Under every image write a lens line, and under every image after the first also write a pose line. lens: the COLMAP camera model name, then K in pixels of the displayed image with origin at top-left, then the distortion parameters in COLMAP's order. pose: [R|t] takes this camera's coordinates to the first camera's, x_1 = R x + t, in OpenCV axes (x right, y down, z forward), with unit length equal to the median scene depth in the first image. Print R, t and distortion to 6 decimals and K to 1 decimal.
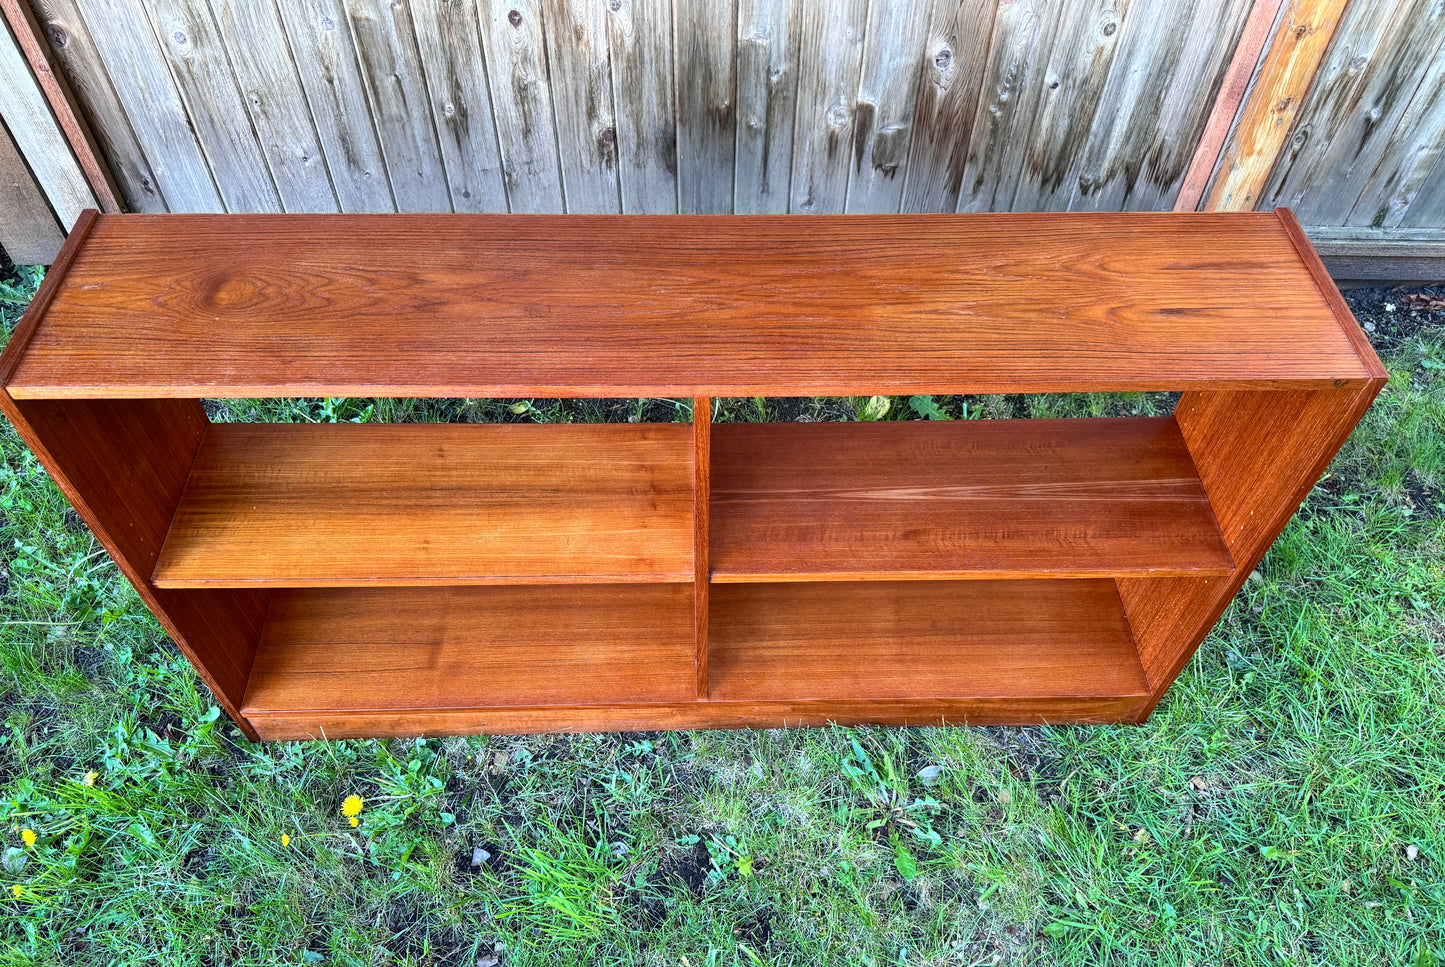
lens RADIAL K [[1056.4, 0, 719.6], [0, 1056.4, 537.7], [0, 0, 1]] dist [0.010450, -0.012323]
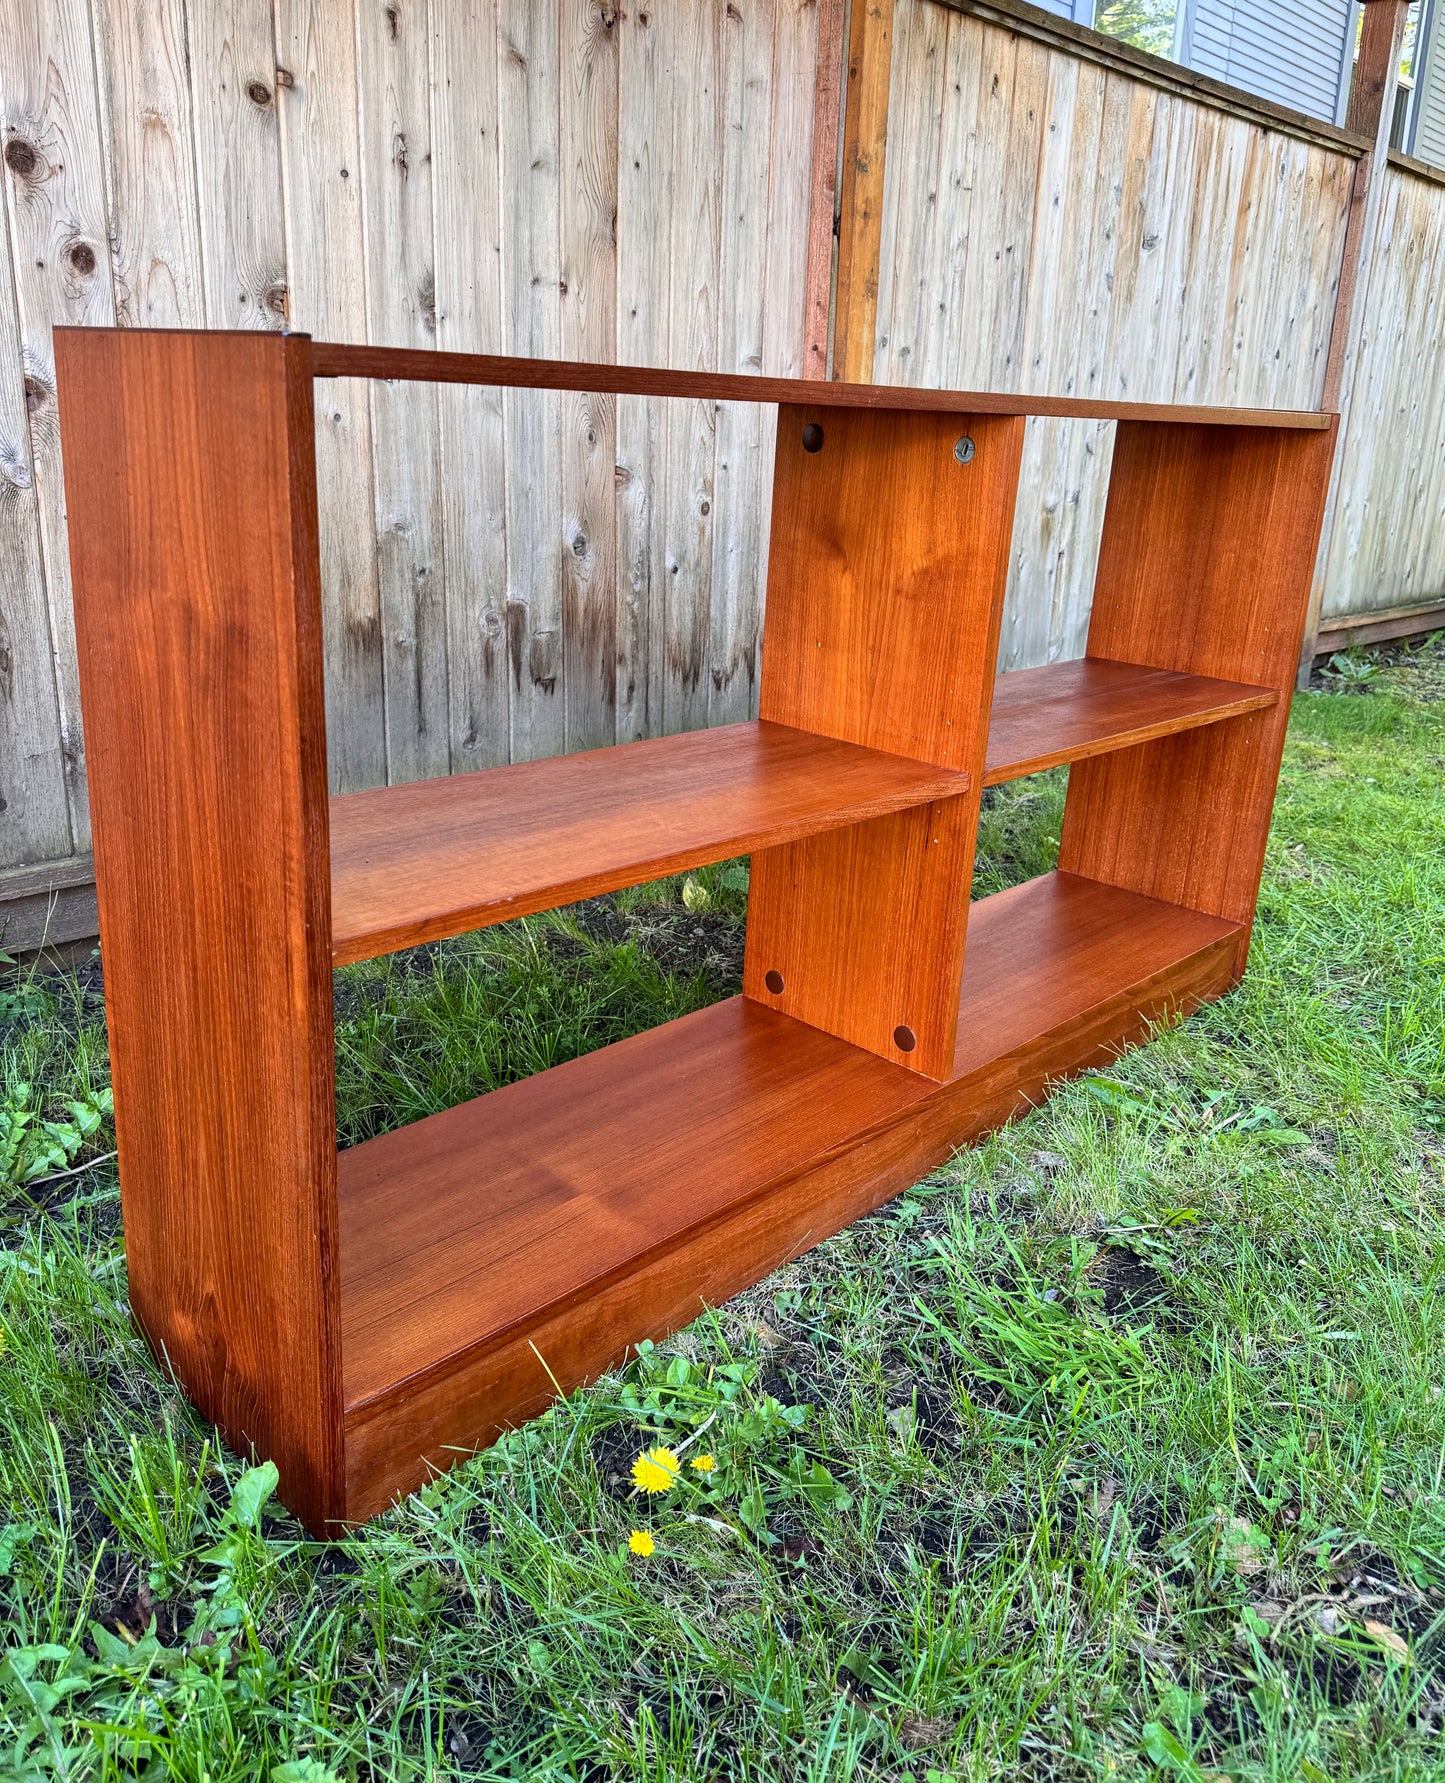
lens RADIAL K [[1384.8, 0, 731.2], [0, 1384.8, 795.4], [0, 0, 1]] dist [0.081396, -0.116494]
pose [[0.710022, -0.172966, 0.682607, -0.558196], [0.530163, 0.769297, -0.356523, 0.209930], [-0.463461, 0.615032, 0.637918, 0.319438]]
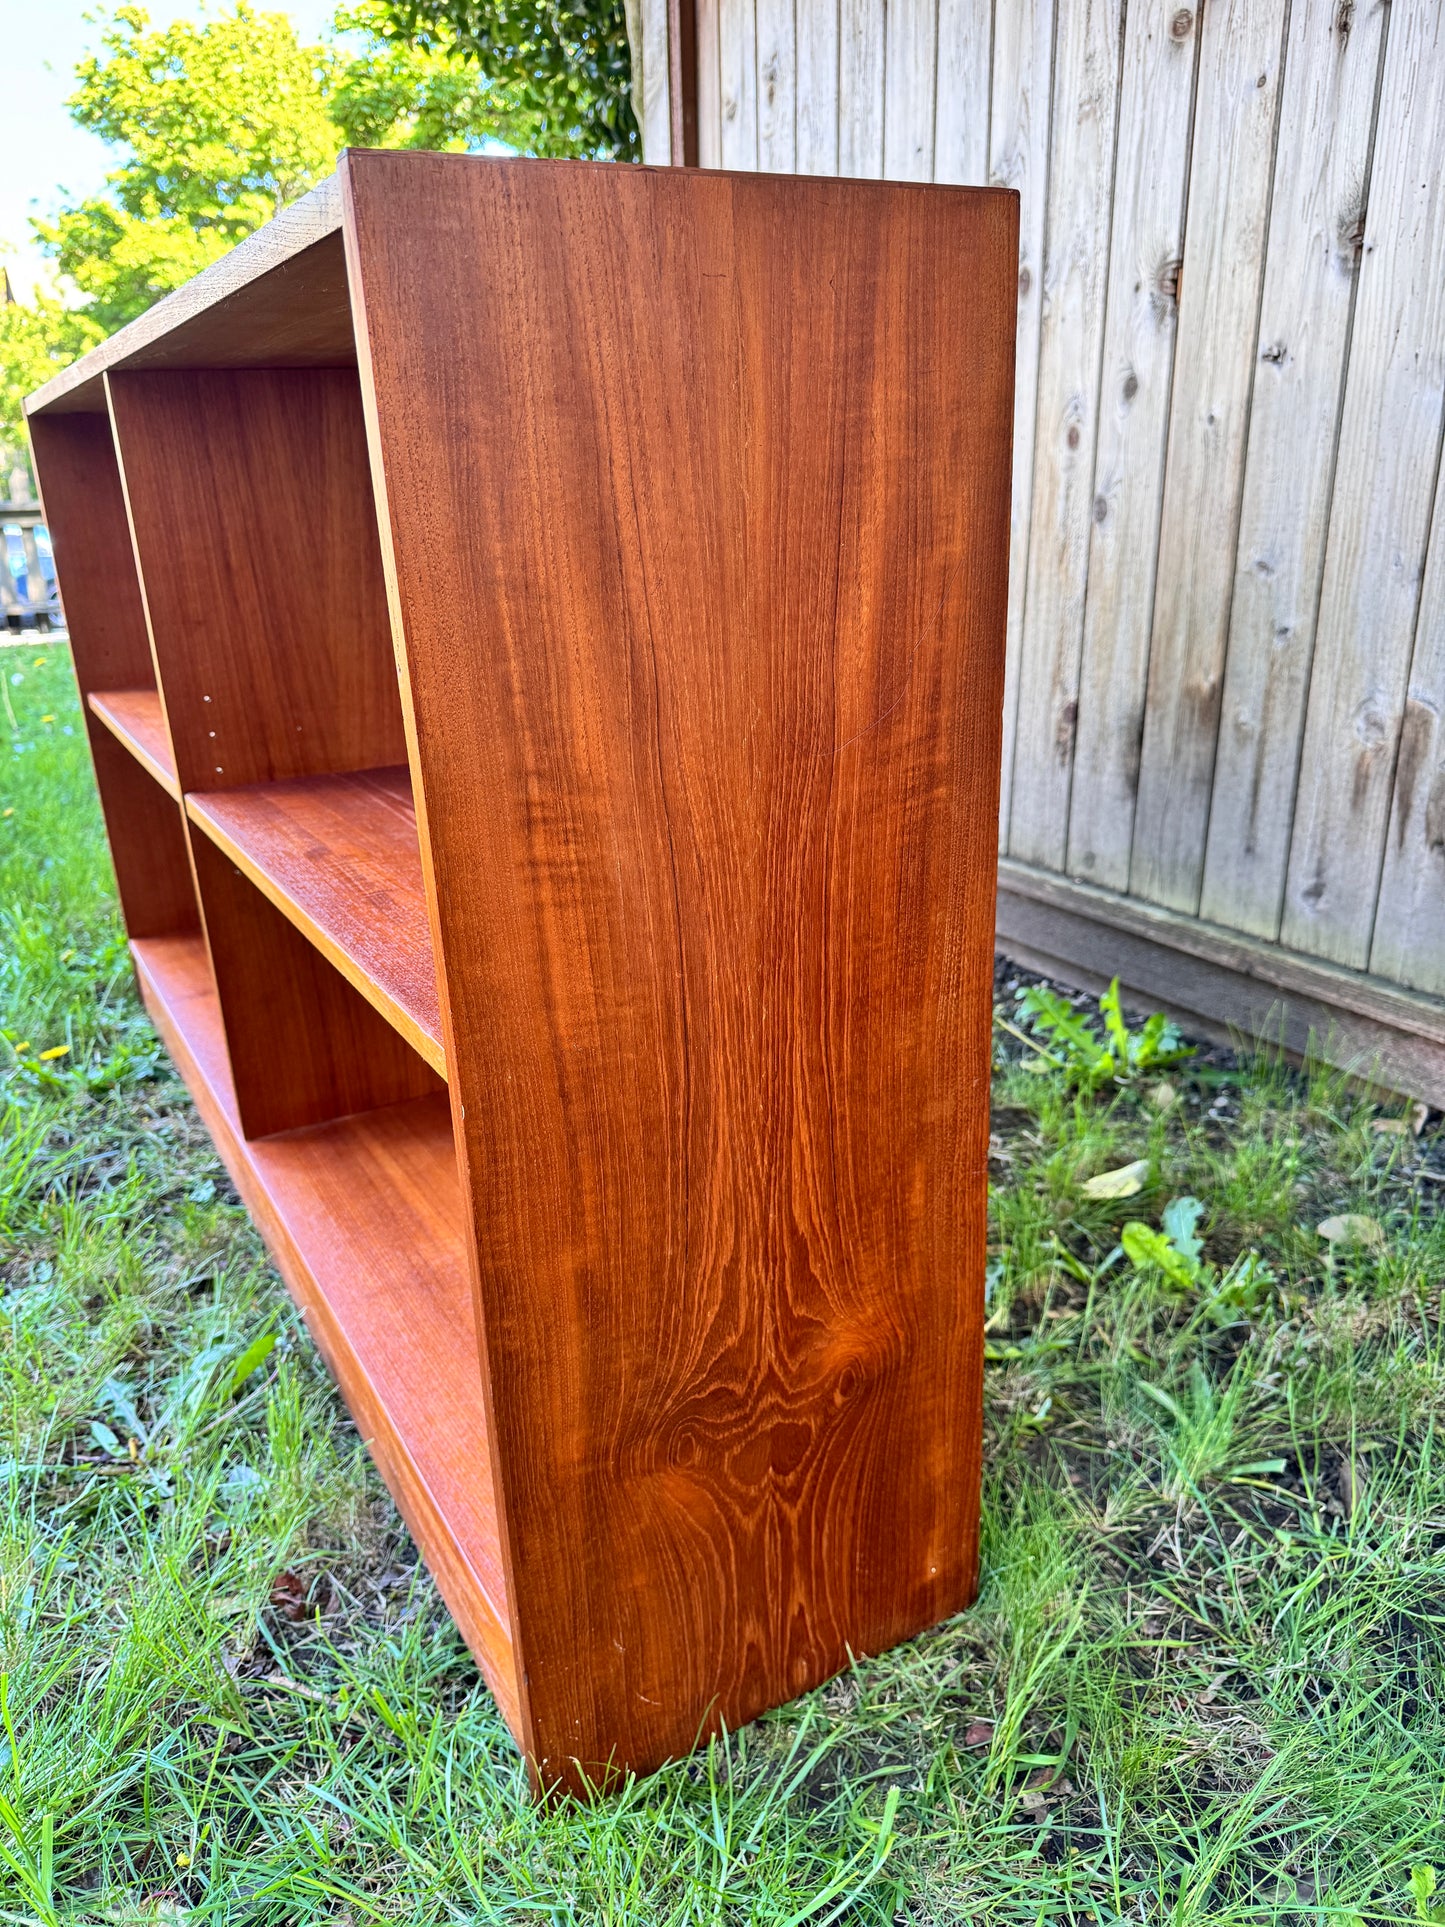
lens RADIAL K [[1389.8, 0, 707.5], [0, 1389.8, 960.4], [0, 0, 1]] dist [0.007519, -0.012519]
pose [[0.462704, 0.265754, -0.845742, 0.619936], [-0.670548, 0.728956, -0.137798, 0.008796], [0.579889, 0.630871, 0.515491, 0.554733]]
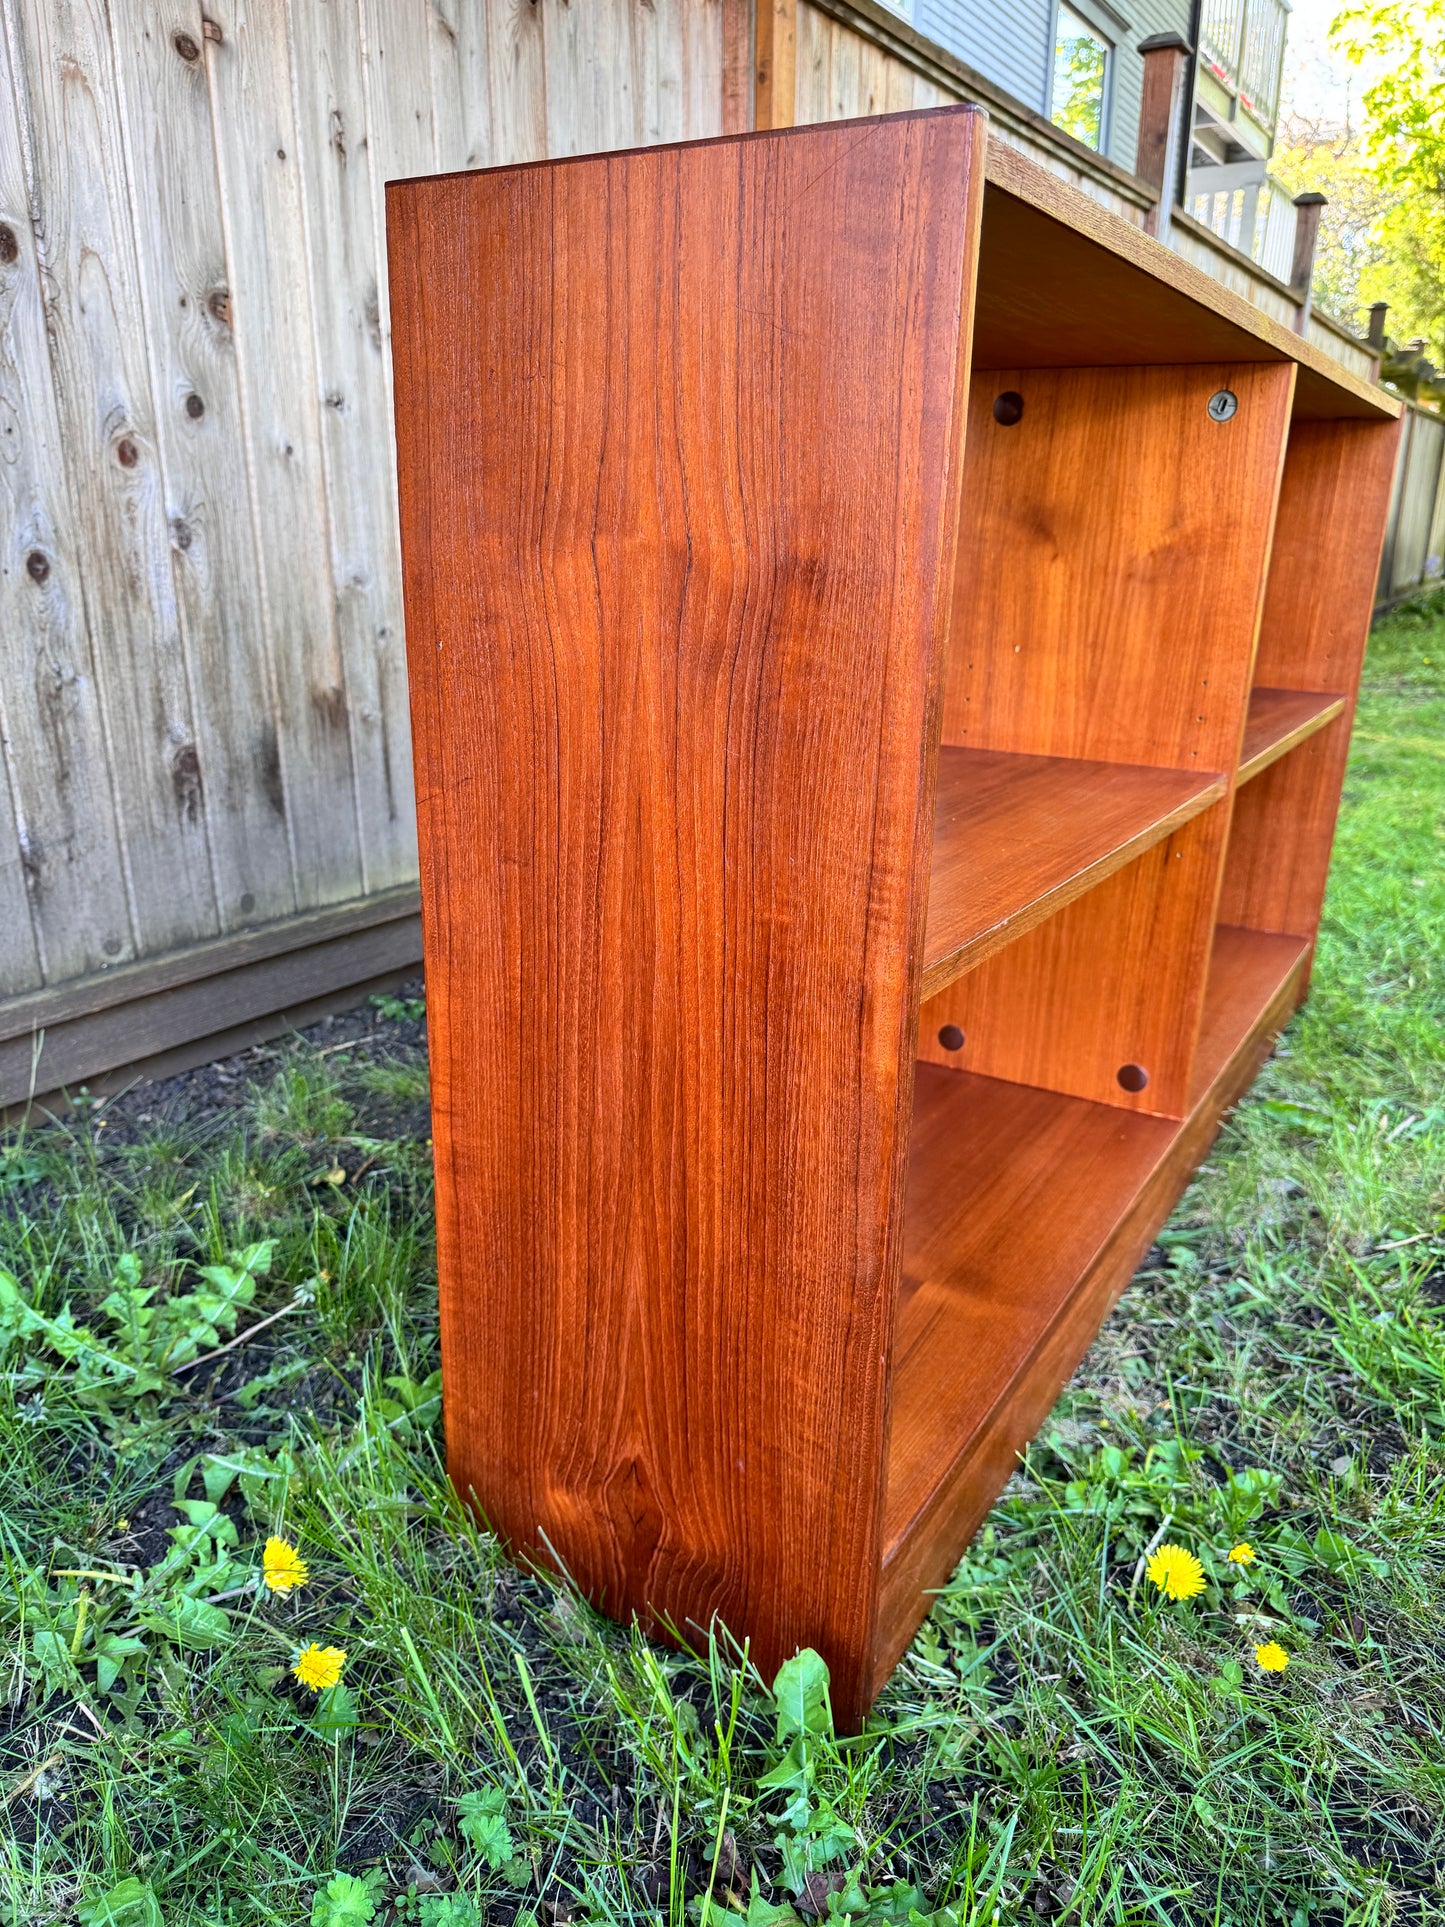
lens RADIAL K [[1389.8, 0, 707.5], [0, 1389.8, 960.4], [0, 0, 1]] dist [0.007519, -0.012519]
pose [[0.546912, -0.262470, 0.794982, -0.646142], [0.655423, 0.725037, -0.211525, 0.062411], [-0.520872, 0.636735, 0.568561, 0.512060]]
